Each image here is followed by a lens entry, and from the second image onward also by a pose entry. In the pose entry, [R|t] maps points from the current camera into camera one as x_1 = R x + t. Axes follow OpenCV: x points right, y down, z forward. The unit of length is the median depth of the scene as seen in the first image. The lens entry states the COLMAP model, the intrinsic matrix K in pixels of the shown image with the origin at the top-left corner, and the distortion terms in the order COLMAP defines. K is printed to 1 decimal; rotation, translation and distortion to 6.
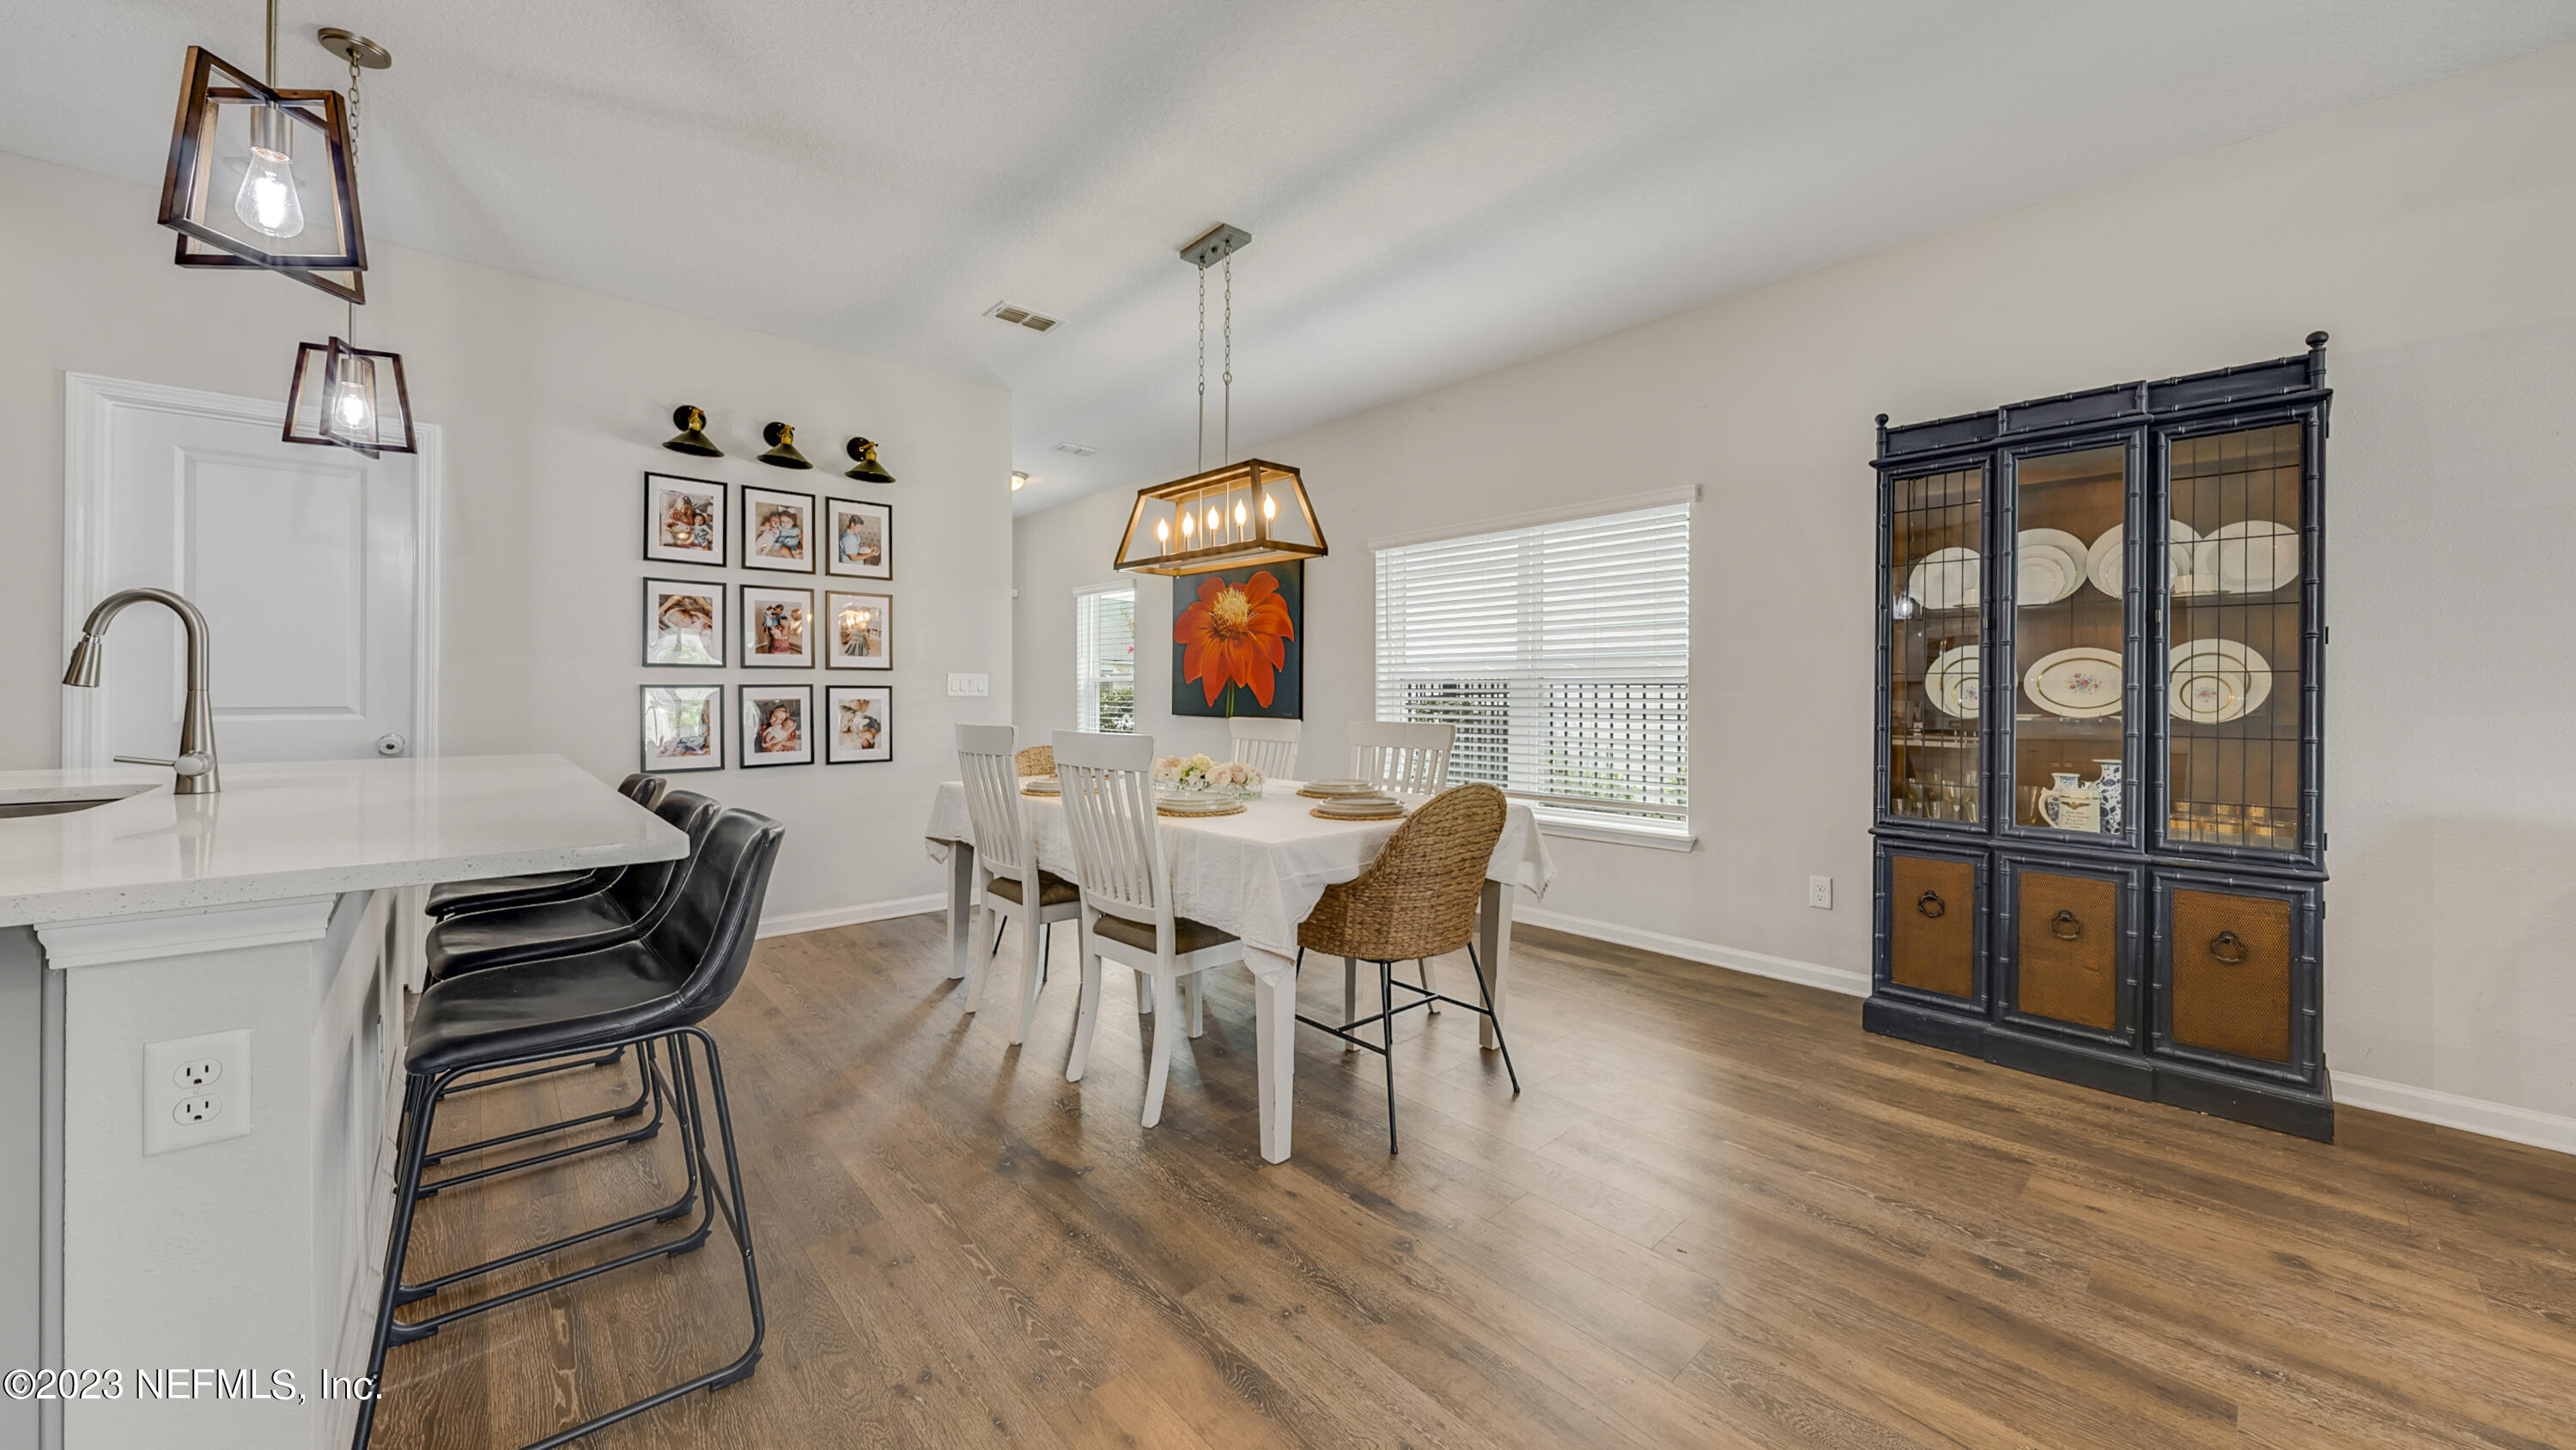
lens RADIAL K [[905.3, 0, 1340.2], [0, 905.3, 697.9], [0, 0, 1]] dist [0.001450, -0.000414]
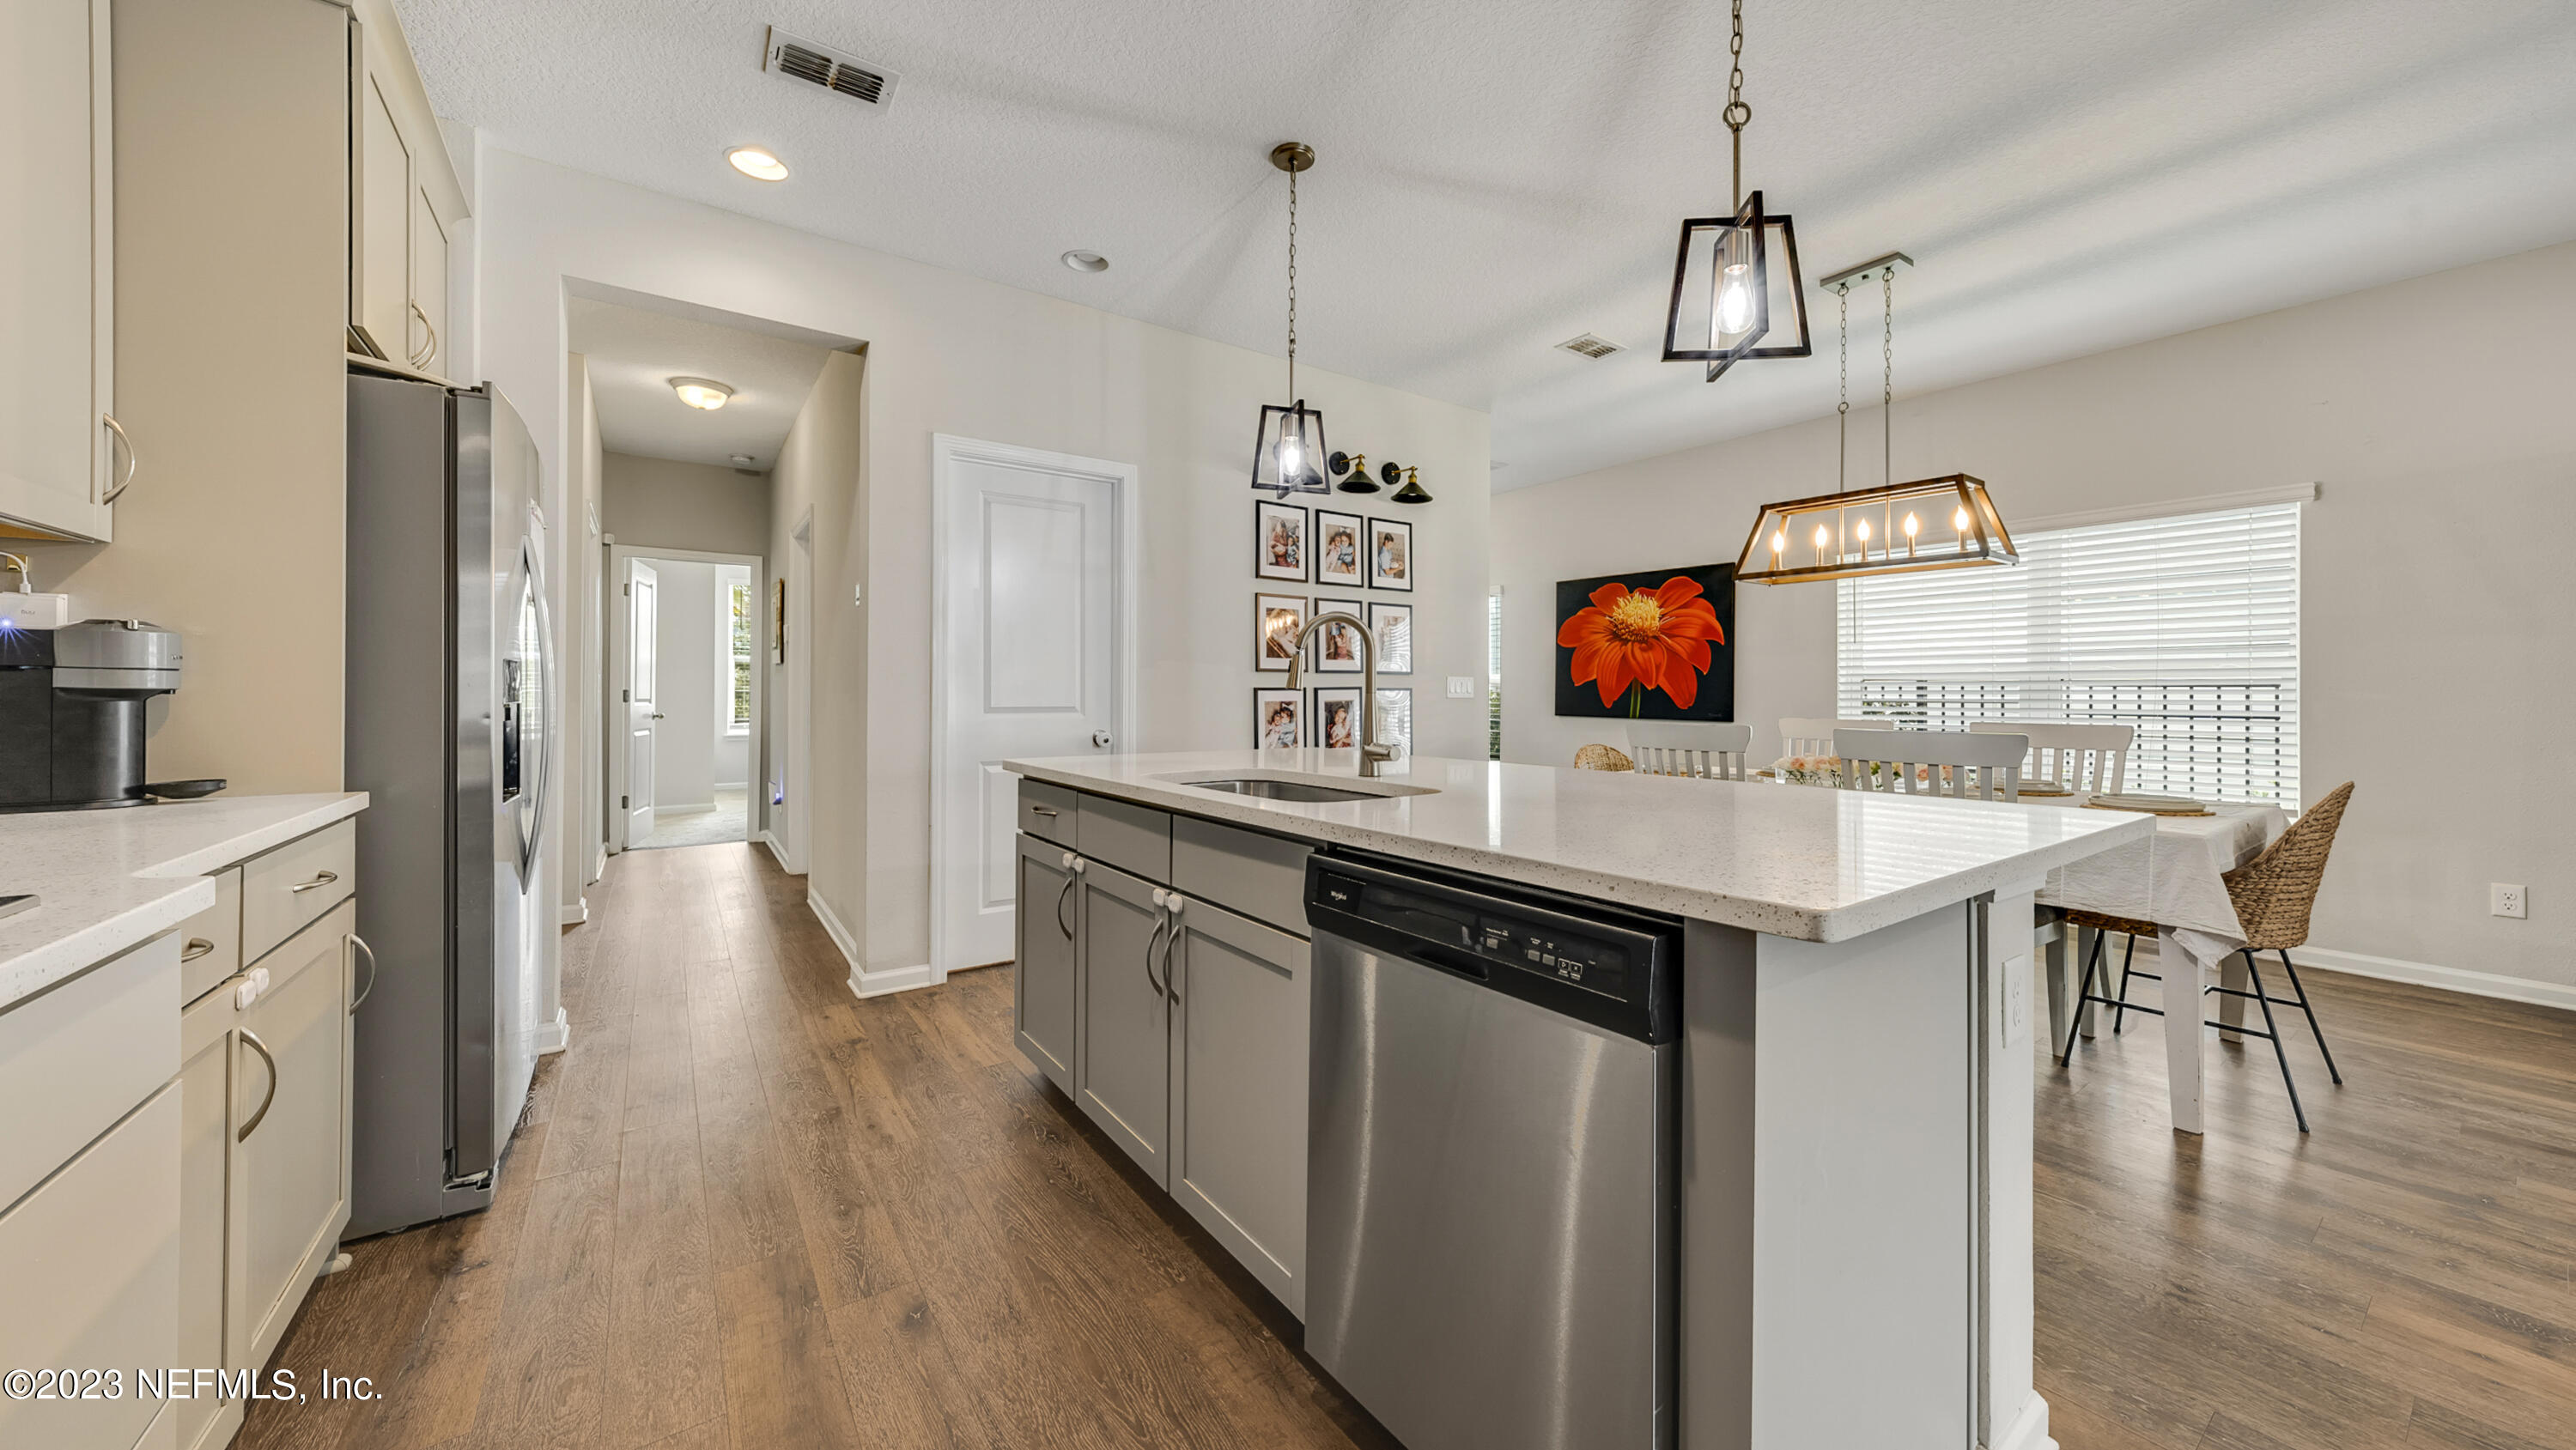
lens RADIAL K [[905.3, 0, 1290.9], [0, 905.3, 701.1], [0, 0, 1]] dist [0.001450, -0.000414]
pose [[0.992061, 0.000246, -0.125754, -0.535394], [0.000056, 0.999997, 0.002394, -0.001119], [0.125754, -0.002382, 0.992059, -0.106297]]
